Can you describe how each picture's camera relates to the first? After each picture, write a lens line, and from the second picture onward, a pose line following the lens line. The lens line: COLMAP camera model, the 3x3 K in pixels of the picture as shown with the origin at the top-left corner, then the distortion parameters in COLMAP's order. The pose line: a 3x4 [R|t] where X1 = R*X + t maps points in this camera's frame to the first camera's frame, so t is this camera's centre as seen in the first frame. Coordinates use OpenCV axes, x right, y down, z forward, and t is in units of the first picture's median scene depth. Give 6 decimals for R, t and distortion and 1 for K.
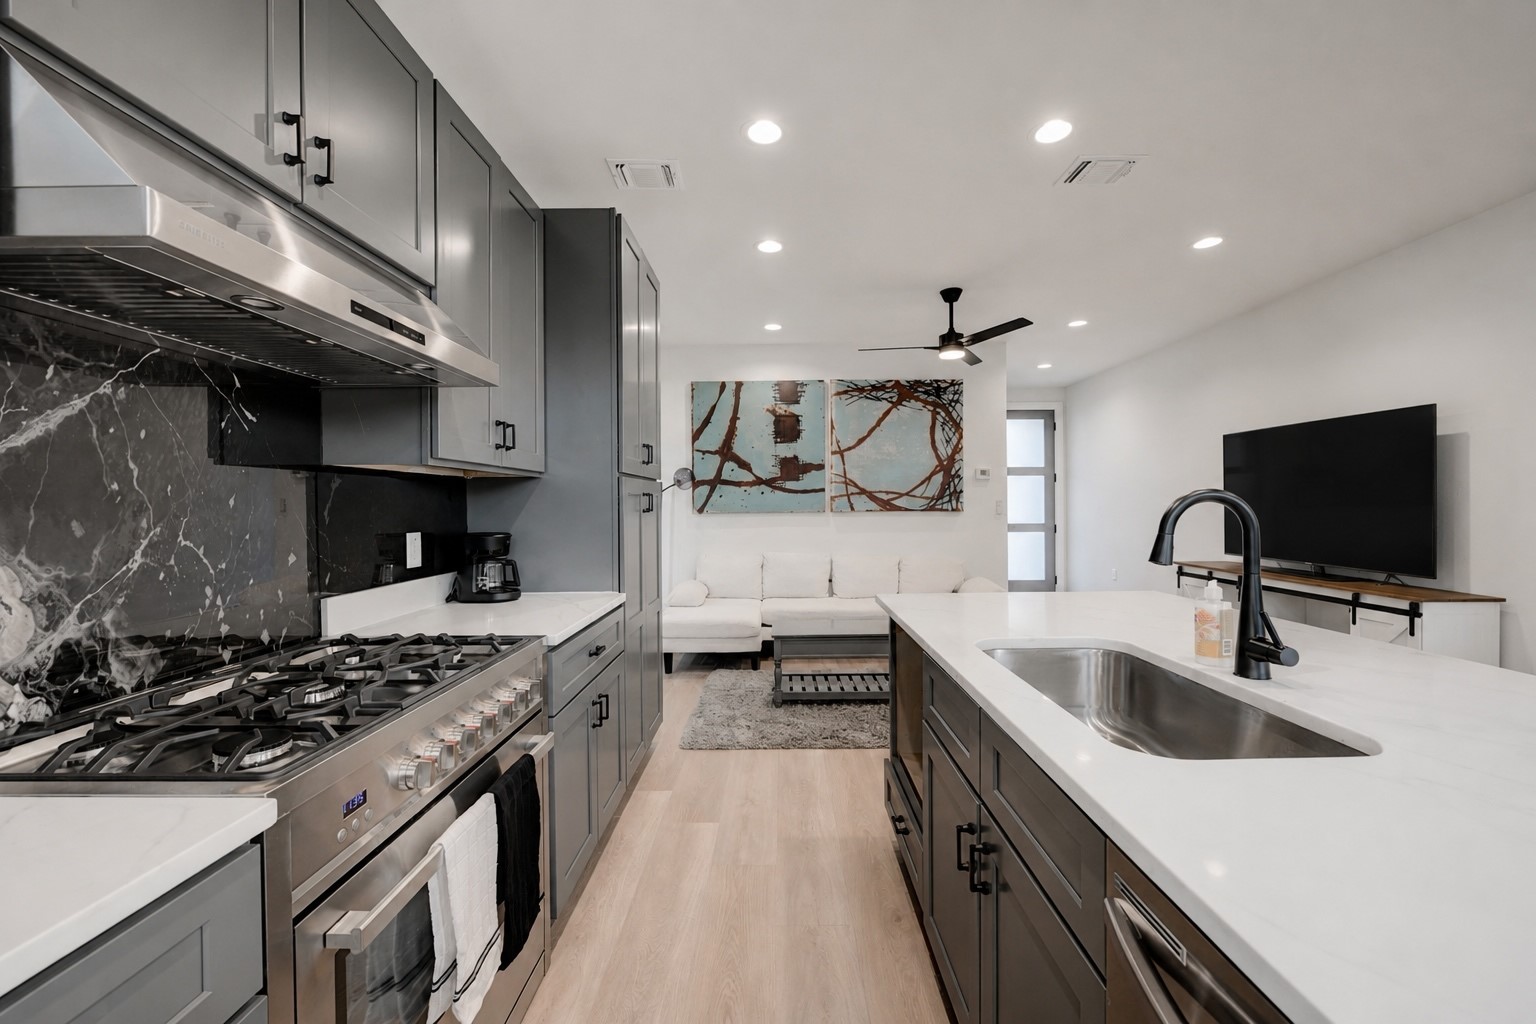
lens RADIAL K [[599.8, 0, 775.8], [0, 599.8, 515.0], [0, 0, 1]] dist [-0.001830, -0.000339]
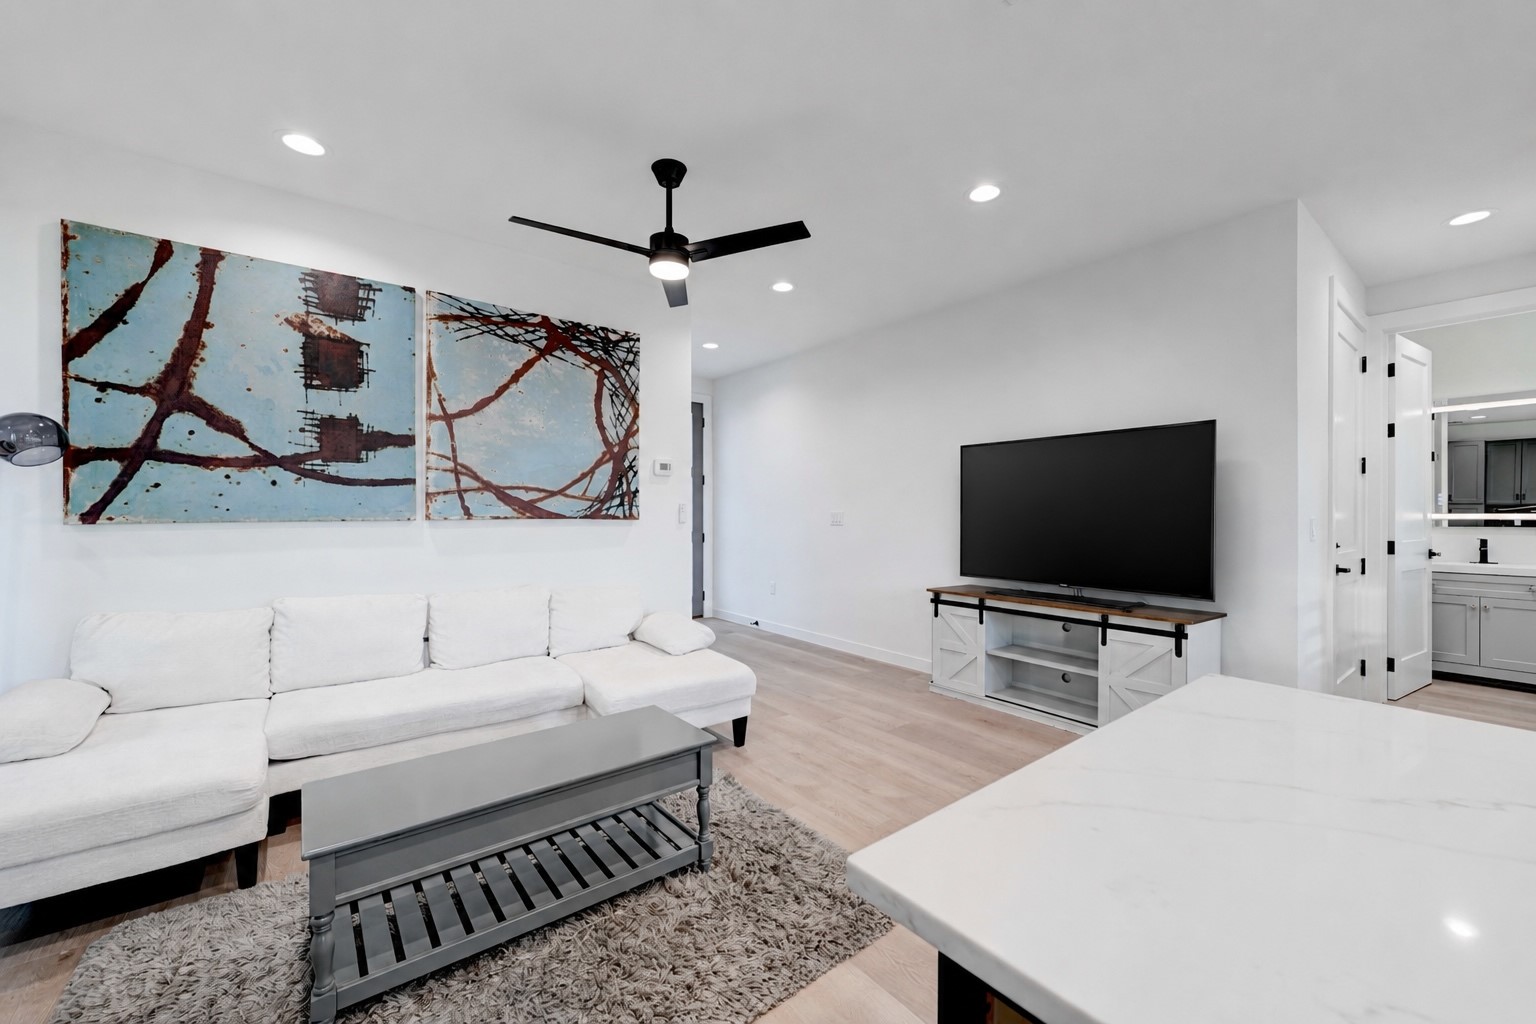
lens RADIAL K [[599.8, 0, 775.8], [0, 599.8, 515.0], [0, 0, 1]] dist [-0.001830, -0.000339]
pose [[0.783231, 0.005271, 0.621708, -0.003920], [-0.003572, 0.999986, -0.003978, -0.008724], [-0.621720, 0.000896, 0.783239, 0.339958]]
